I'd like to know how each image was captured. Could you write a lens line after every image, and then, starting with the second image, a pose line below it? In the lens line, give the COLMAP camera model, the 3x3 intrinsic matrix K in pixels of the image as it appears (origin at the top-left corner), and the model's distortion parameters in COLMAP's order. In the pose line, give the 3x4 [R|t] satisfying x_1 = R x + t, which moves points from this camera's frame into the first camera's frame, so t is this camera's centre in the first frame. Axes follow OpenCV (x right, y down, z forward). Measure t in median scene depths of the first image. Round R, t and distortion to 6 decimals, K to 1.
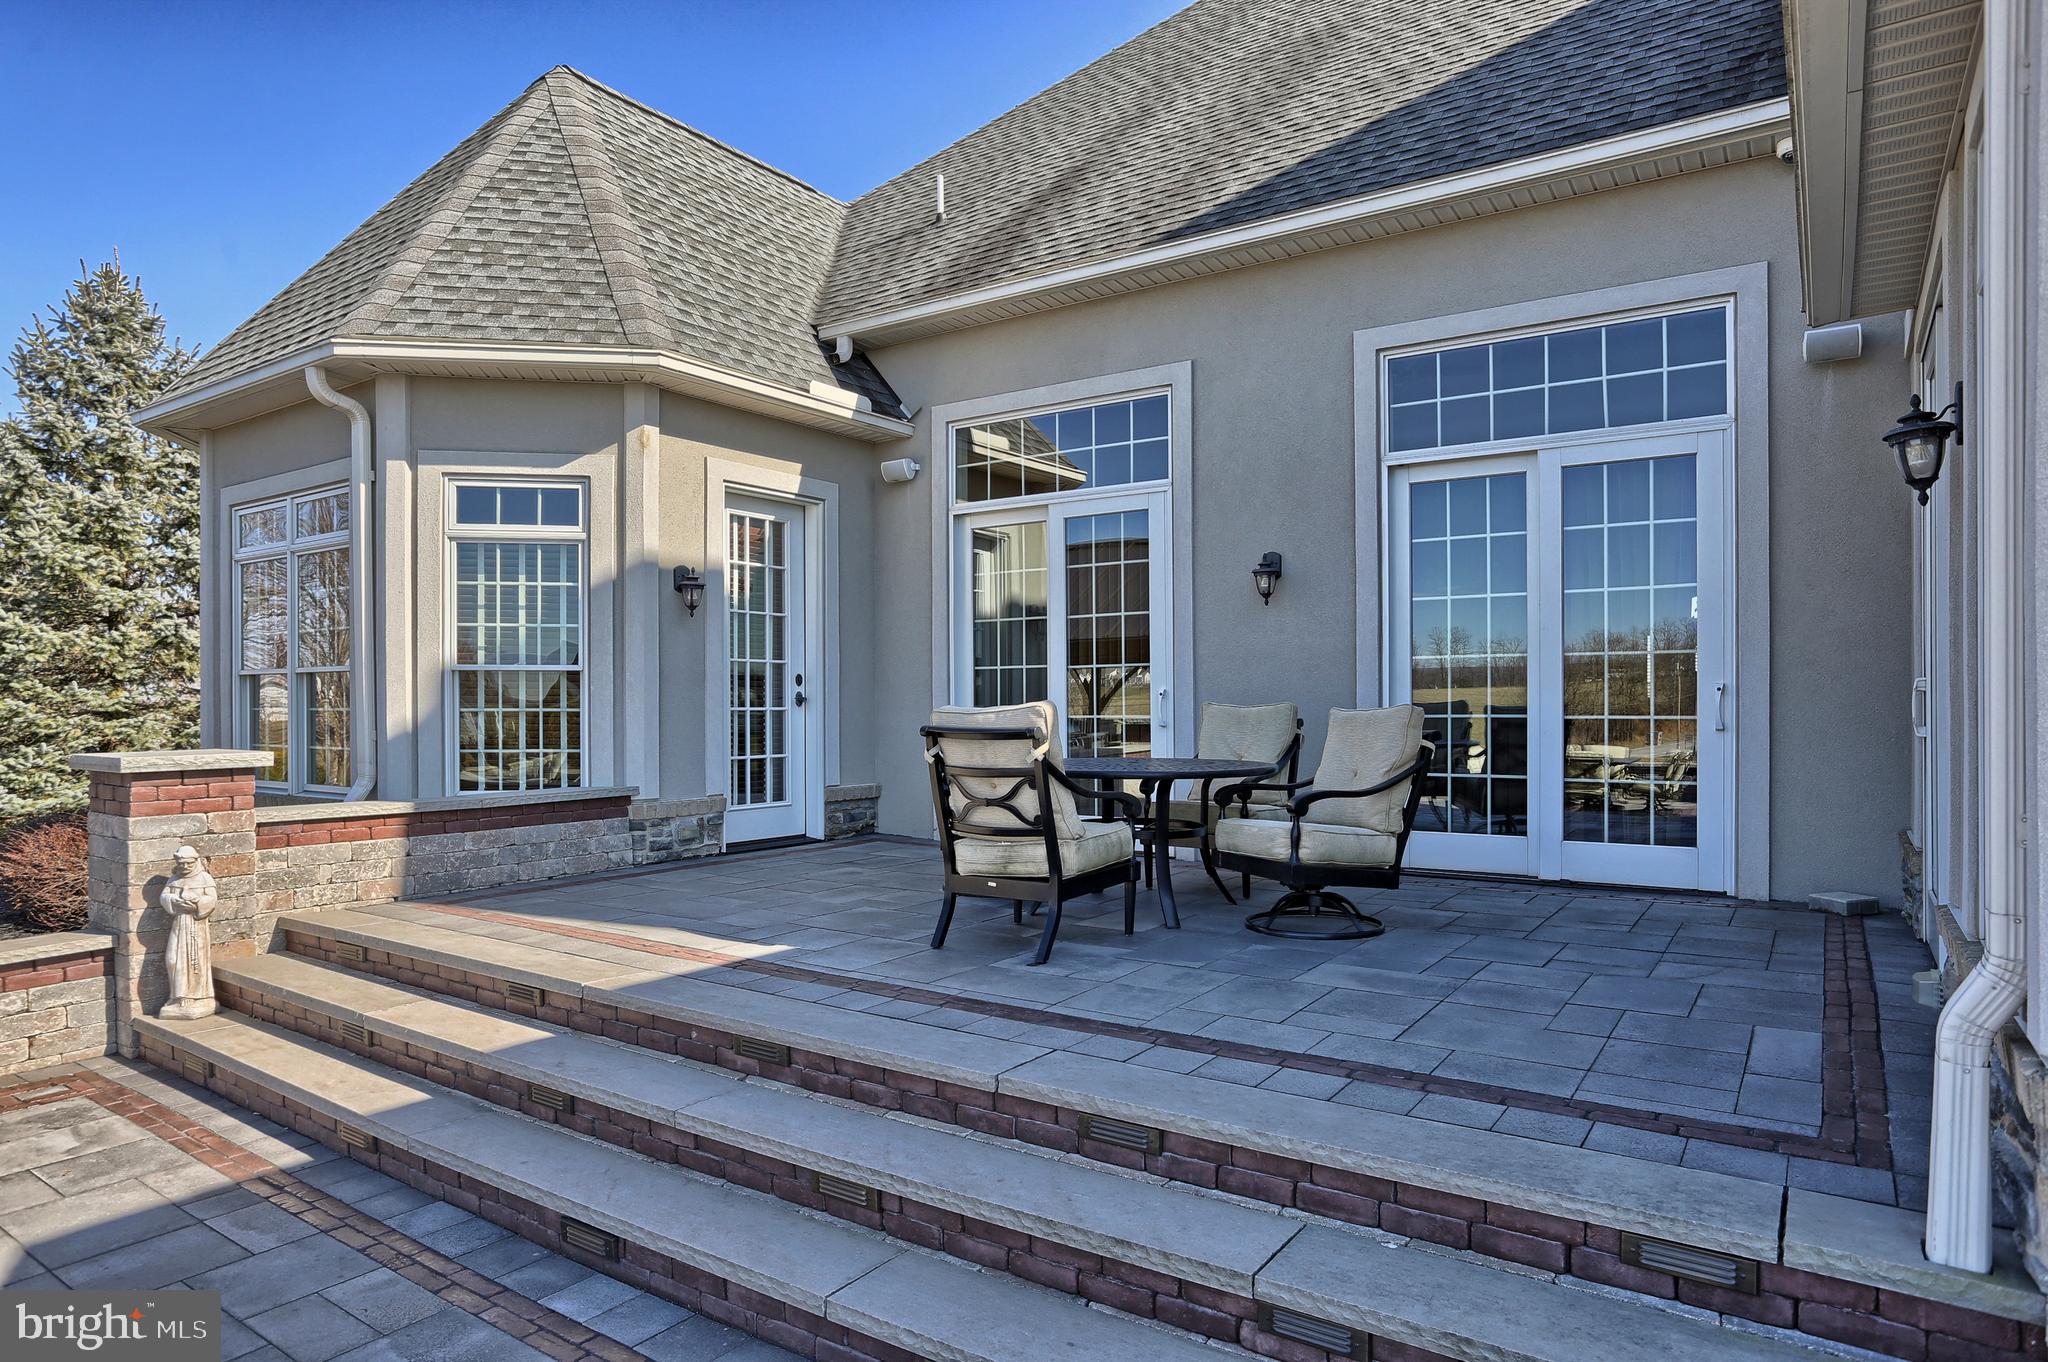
lens RADIAL K [[1178.7, 0, 1027.1], [0, 1178.7, 716.8], [0, 0, 1]] dist [-0.075141, 0.048075]
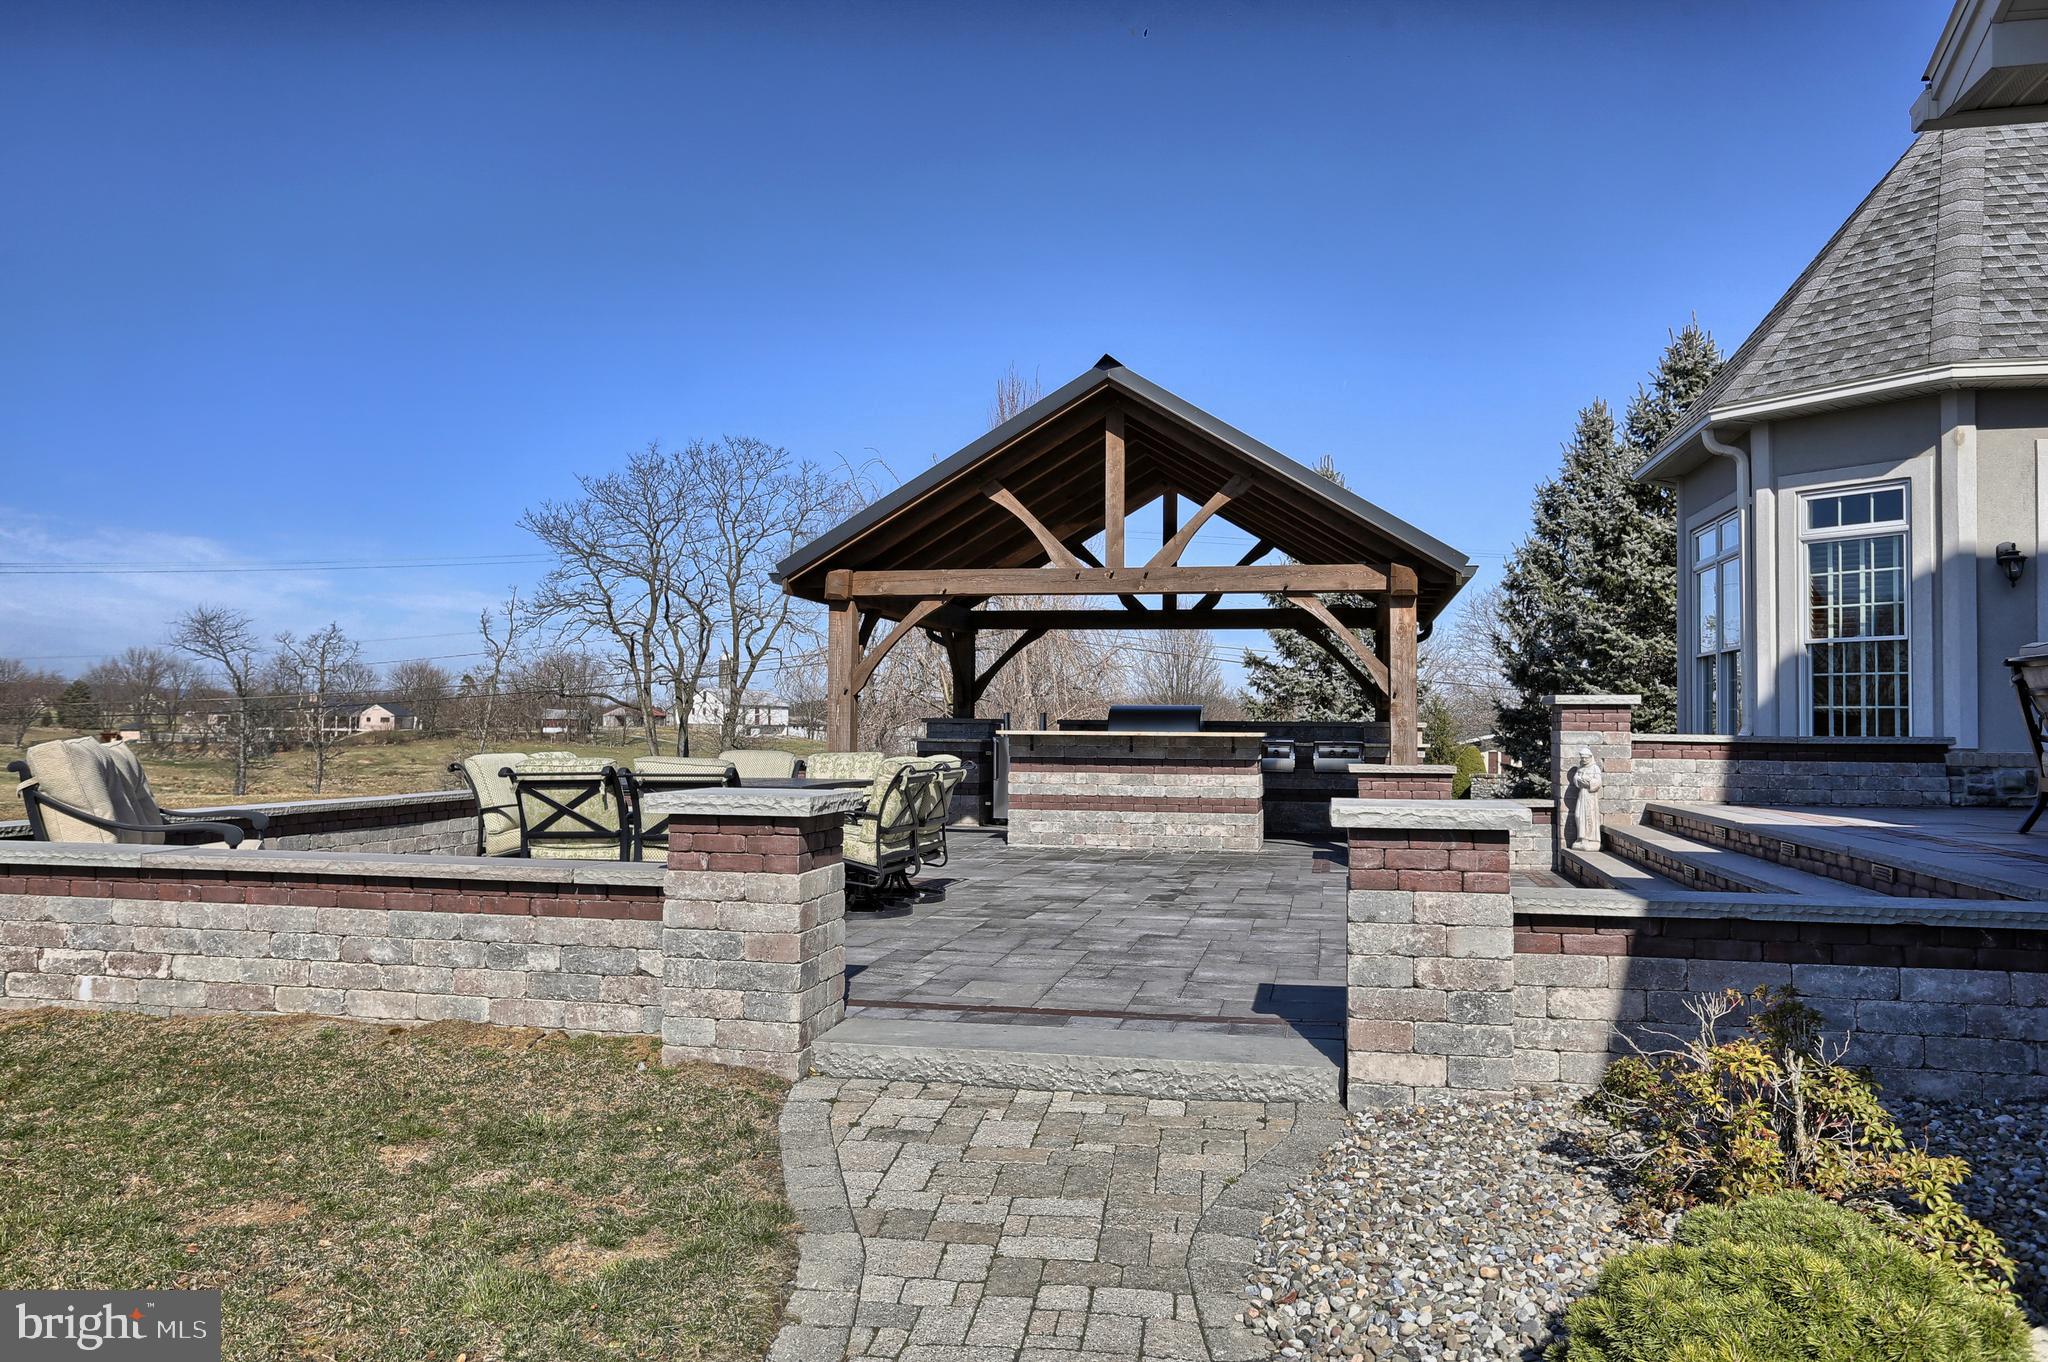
lens RADIAL K [[1502.7, 0, 1028.8], [0, 1502.7, 642.6], [0, 0, 1]] dist [-0.035308, 0.067773]
pose [[0.391029, -0.047328, -0.919161, 0.673058], [-0.023633, 0.997831, -0.061432, 0.078400], [0.920075, 0.045744, 0.389062, -0.422491]]
